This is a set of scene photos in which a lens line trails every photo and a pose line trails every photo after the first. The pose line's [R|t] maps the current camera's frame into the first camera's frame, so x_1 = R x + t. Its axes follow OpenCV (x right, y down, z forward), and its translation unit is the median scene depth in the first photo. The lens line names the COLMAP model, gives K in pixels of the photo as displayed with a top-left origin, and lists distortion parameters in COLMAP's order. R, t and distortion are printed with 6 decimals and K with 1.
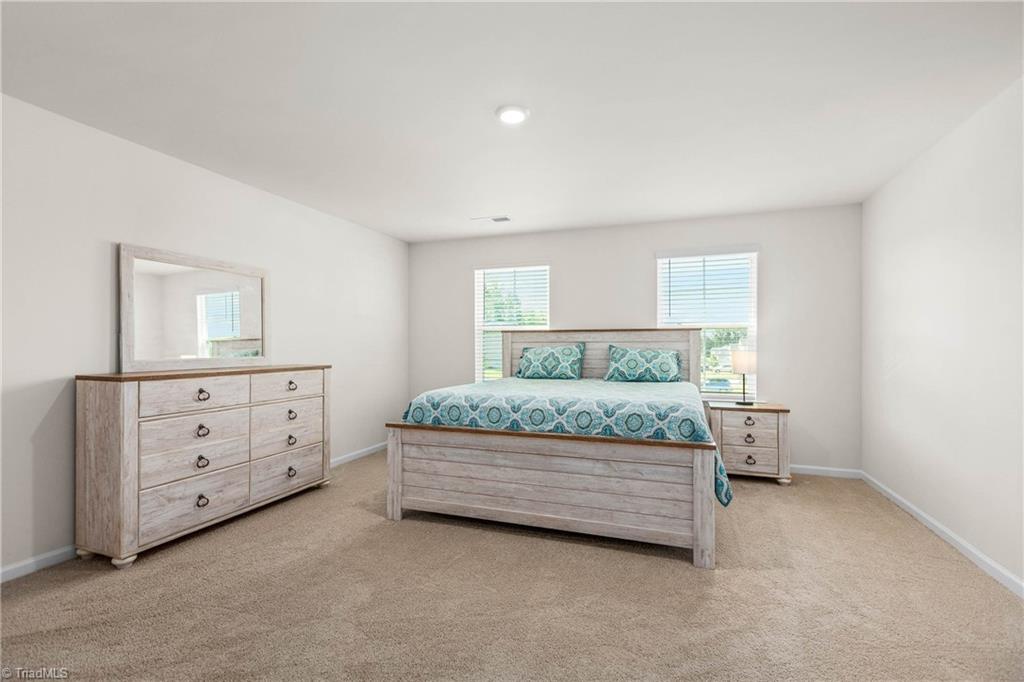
lens RADIAL K [[459.4, 0, 504.0], [0, 459.4, 342.1], [0, 0, 1]] dist [-0.000425, 0.000280]
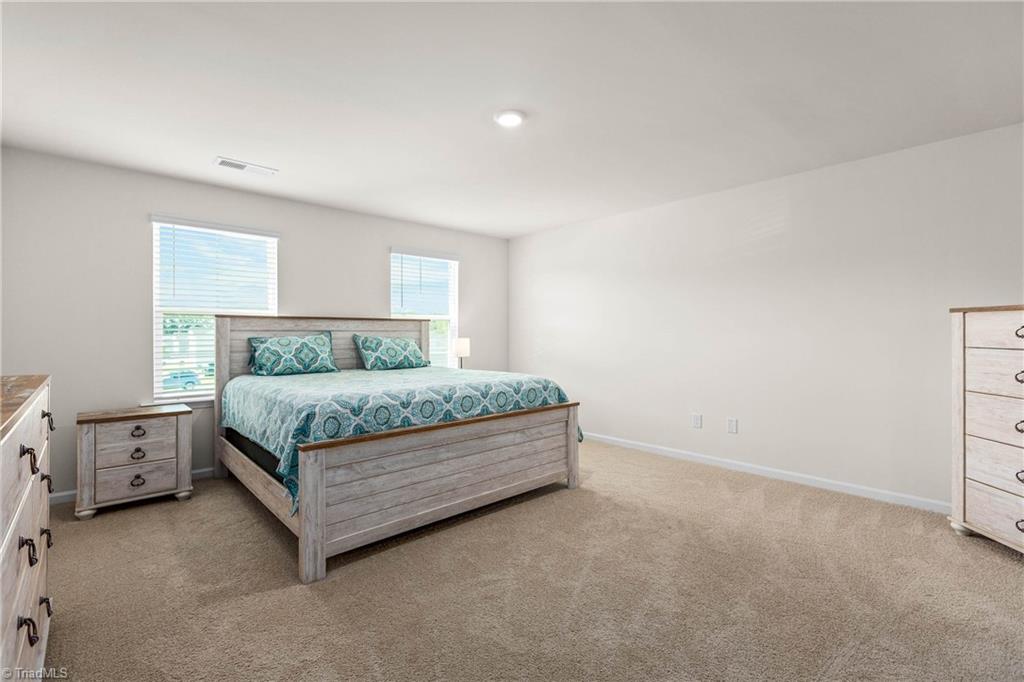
lens RADIAL K [[459.4, 0, 504.0], [0, 459.4, 342.1], [0, 0, 1]] dist [-0.000425, 0.000280]
pose [[0.459991, -0.014863, 0.887799, -0.742970], [-0.004142, 0.999813, 0.018884, 0.005673], [-0.887914, -0.012364, 0.459843, 0.426701]]
